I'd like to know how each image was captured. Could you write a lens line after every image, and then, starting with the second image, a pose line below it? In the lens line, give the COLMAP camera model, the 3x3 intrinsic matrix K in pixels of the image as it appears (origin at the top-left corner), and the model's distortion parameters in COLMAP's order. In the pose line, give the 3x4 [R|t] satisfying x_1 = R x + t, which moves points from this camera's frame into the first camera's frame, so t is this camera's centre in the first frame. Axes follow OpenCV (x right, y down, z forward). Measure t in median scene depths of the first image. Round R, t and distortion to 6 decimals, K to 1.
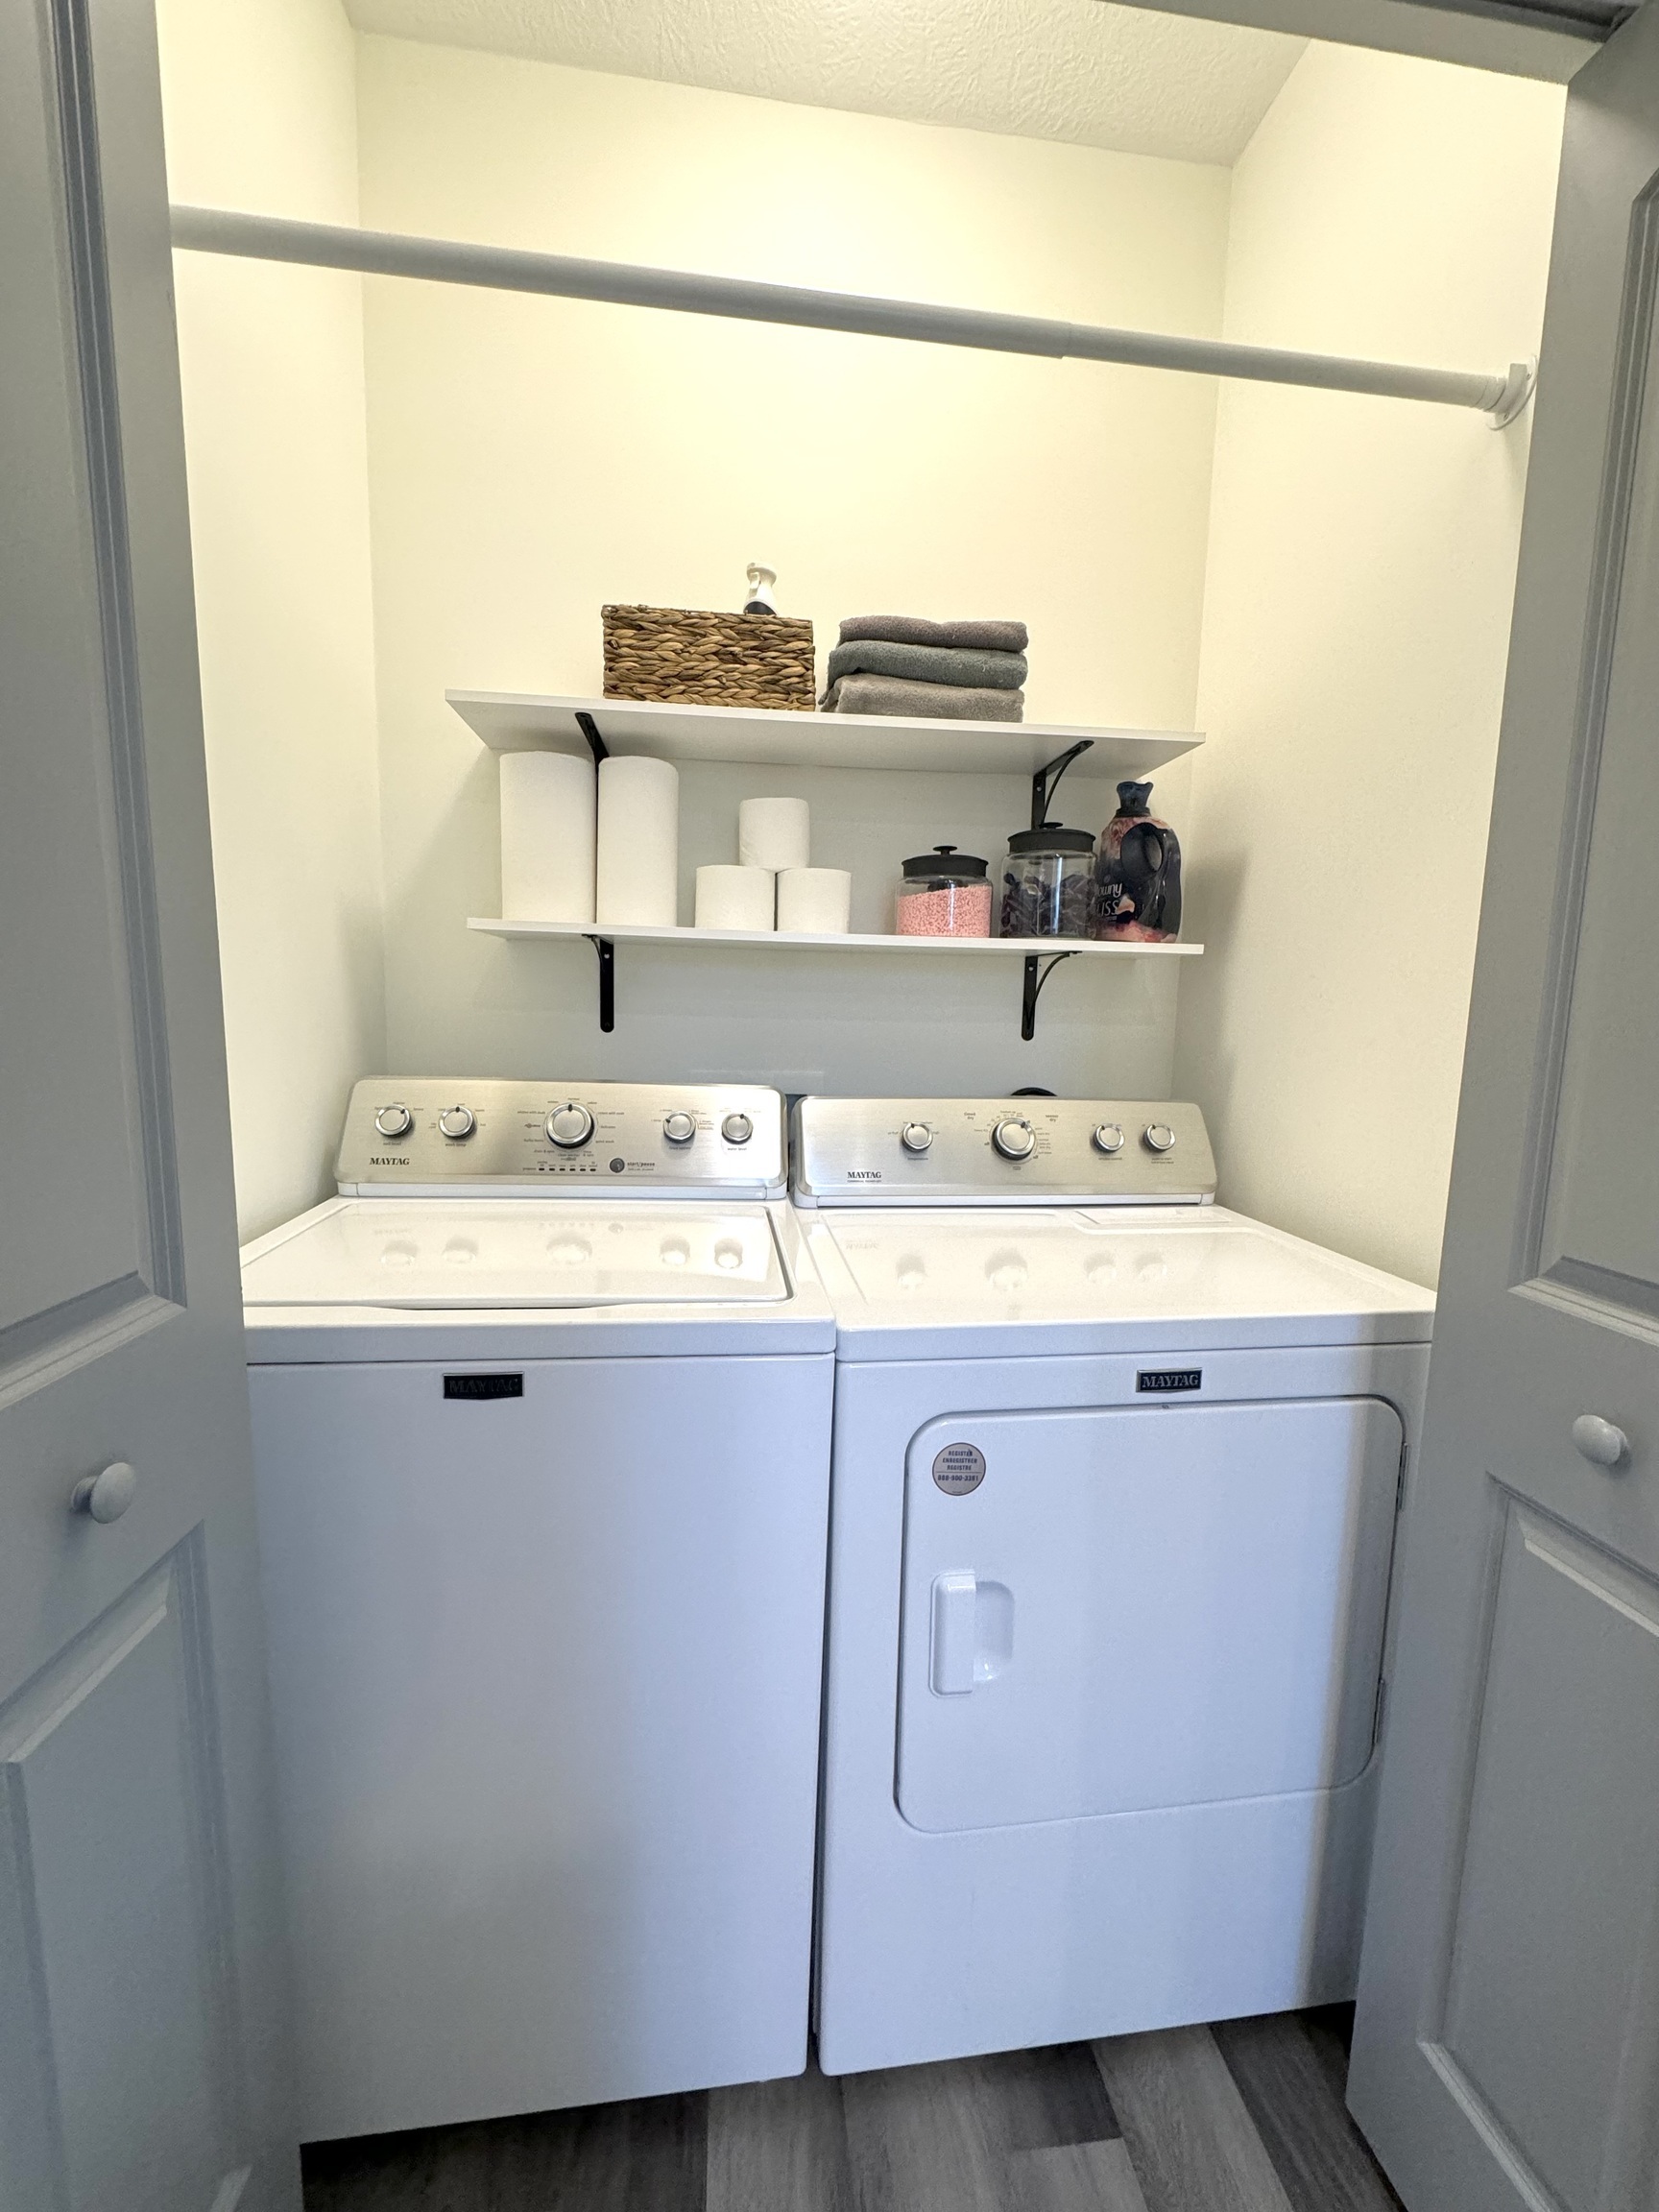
lens RADIAL K [[884.2, 0, 832.9], [0, 884.2, 1108.9], [0, 0, 1]] dist [-0.002552, 0.000749]
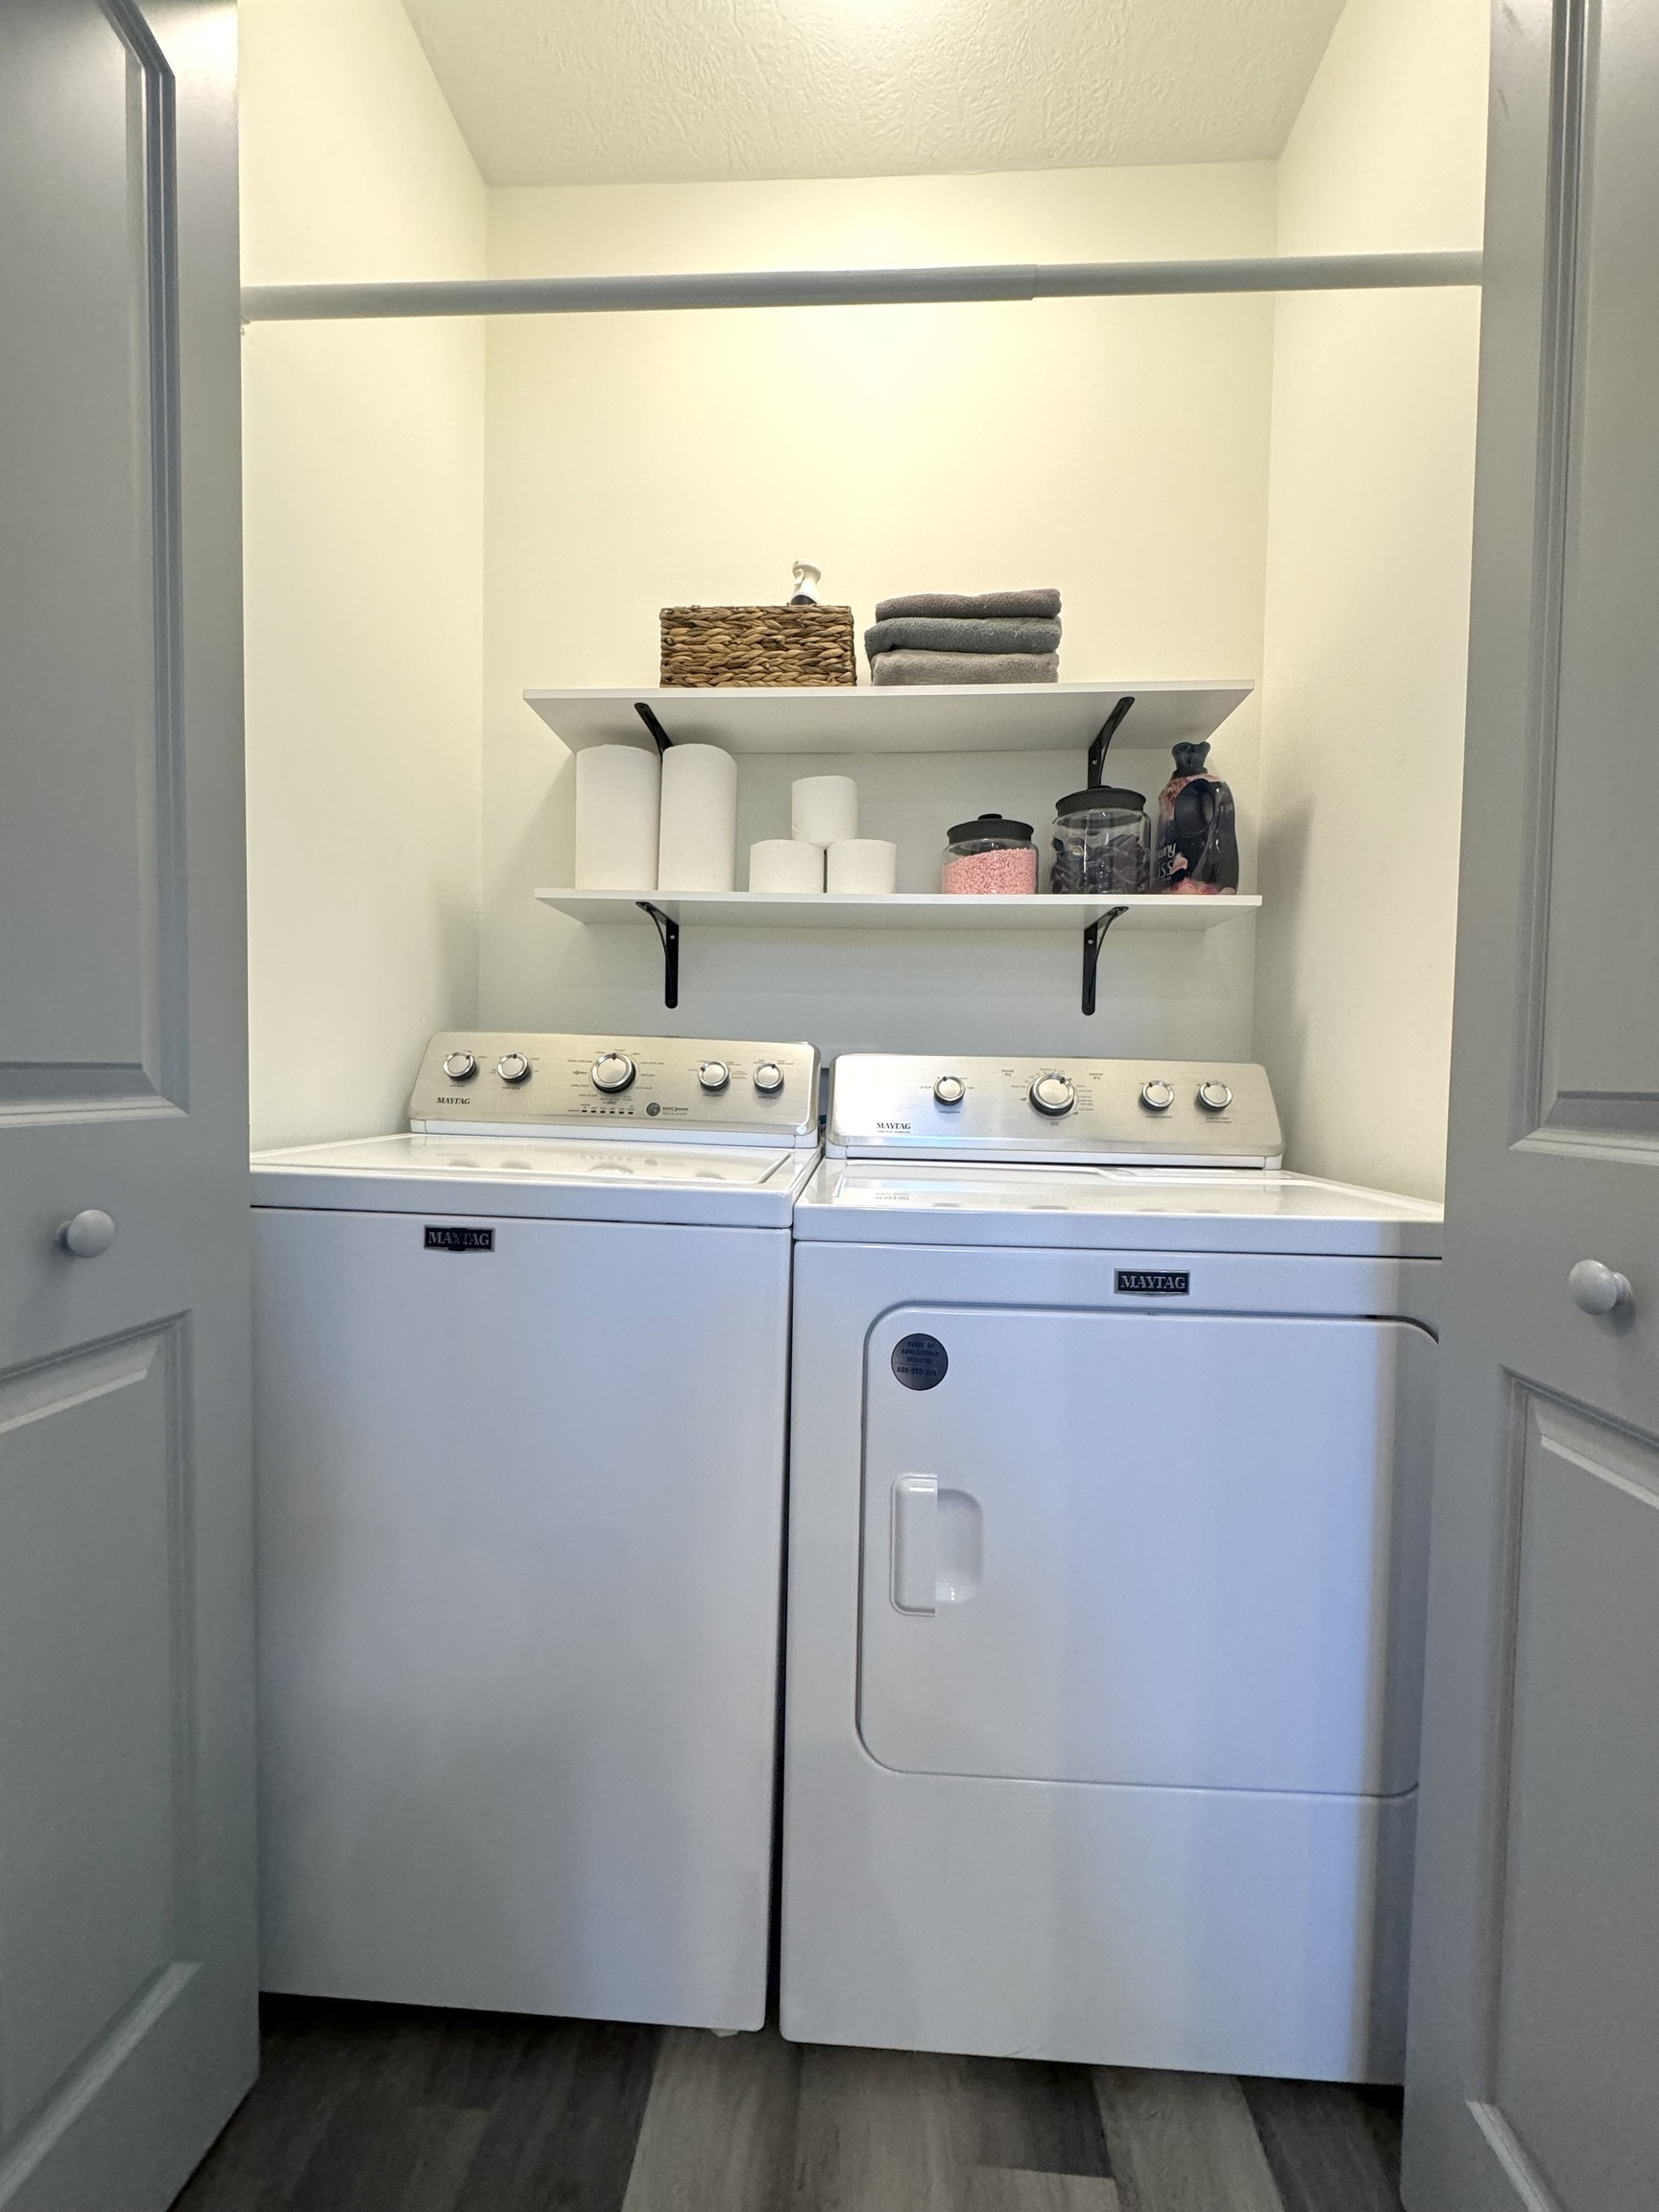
lens RADIAL K [[884.2, 0, 829.5], [0, 884.2, 1108.7], [0, 0, 1]] dist [-0.002552, 0.000749]
pose [[0.982787, 0.001880, -0.184735, 0.157791], [-0.018850, 0.995750, -0.090151, 0.155524], [0.183780, 0.092082, 0.978645, 0.008373]]
